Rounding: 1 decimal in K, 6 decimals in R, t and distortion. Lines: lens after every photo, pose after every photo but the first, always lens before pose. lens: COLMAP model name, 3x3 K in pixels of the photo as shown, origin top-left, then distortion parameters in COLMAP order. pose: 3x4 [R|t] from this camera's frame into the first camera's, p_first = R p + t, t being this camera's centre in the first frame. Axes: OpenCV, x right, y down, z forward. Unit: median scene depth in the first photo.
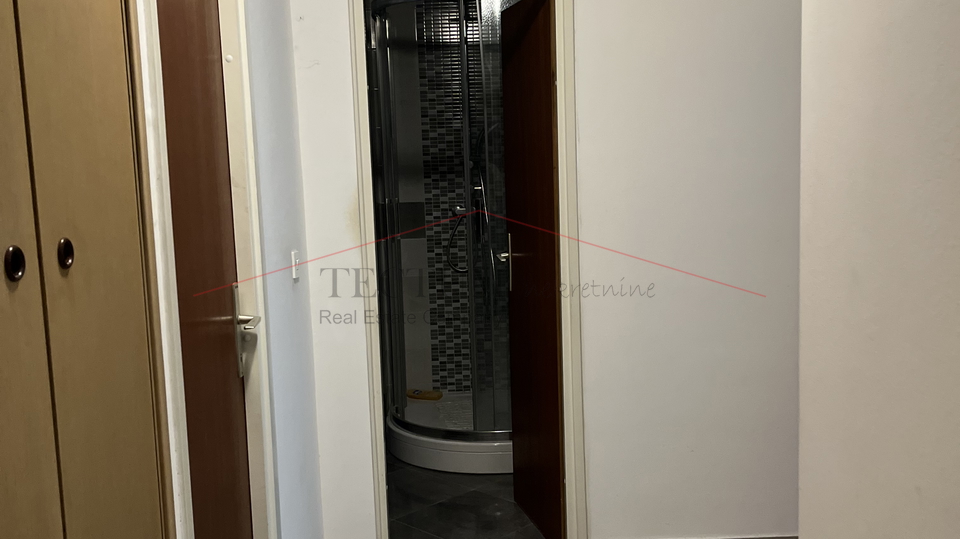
lens RADIAL K [[933.1, 0, 480.0], [0, 933.1, 269.5], [0, 0, 1]] dist [0.009261, -0.002099]
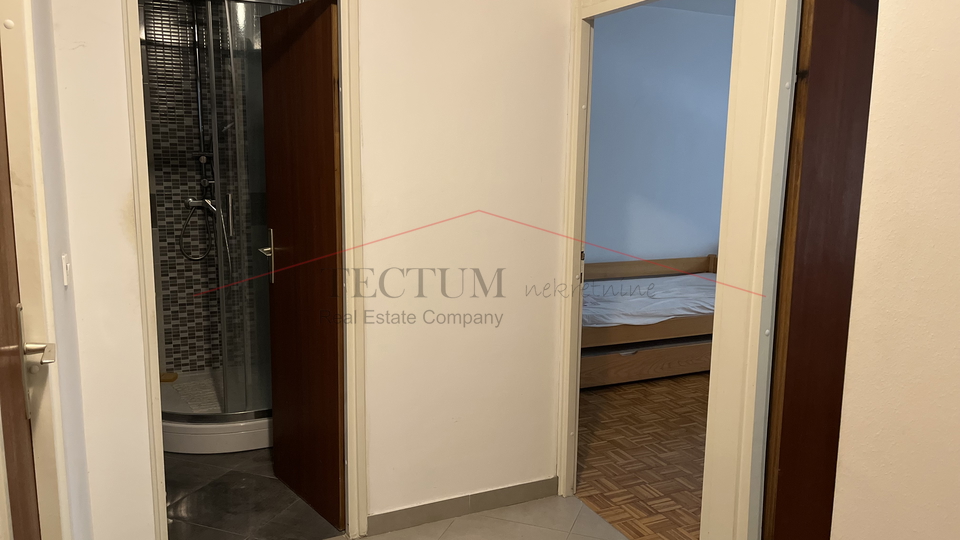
lens RADIAL K [[717.3, 0, 481.8], [0, 717.3, 259.0], [0, 0, 1]] dist [0.001567, -0.001140]
pose [[0.905244, -0.016037, 0.424588, -0.071394], [0.006399, 0.999689, 0.024118, -0.016245], [-0.424843, -0.019116, 0.905065, 0.117142]]
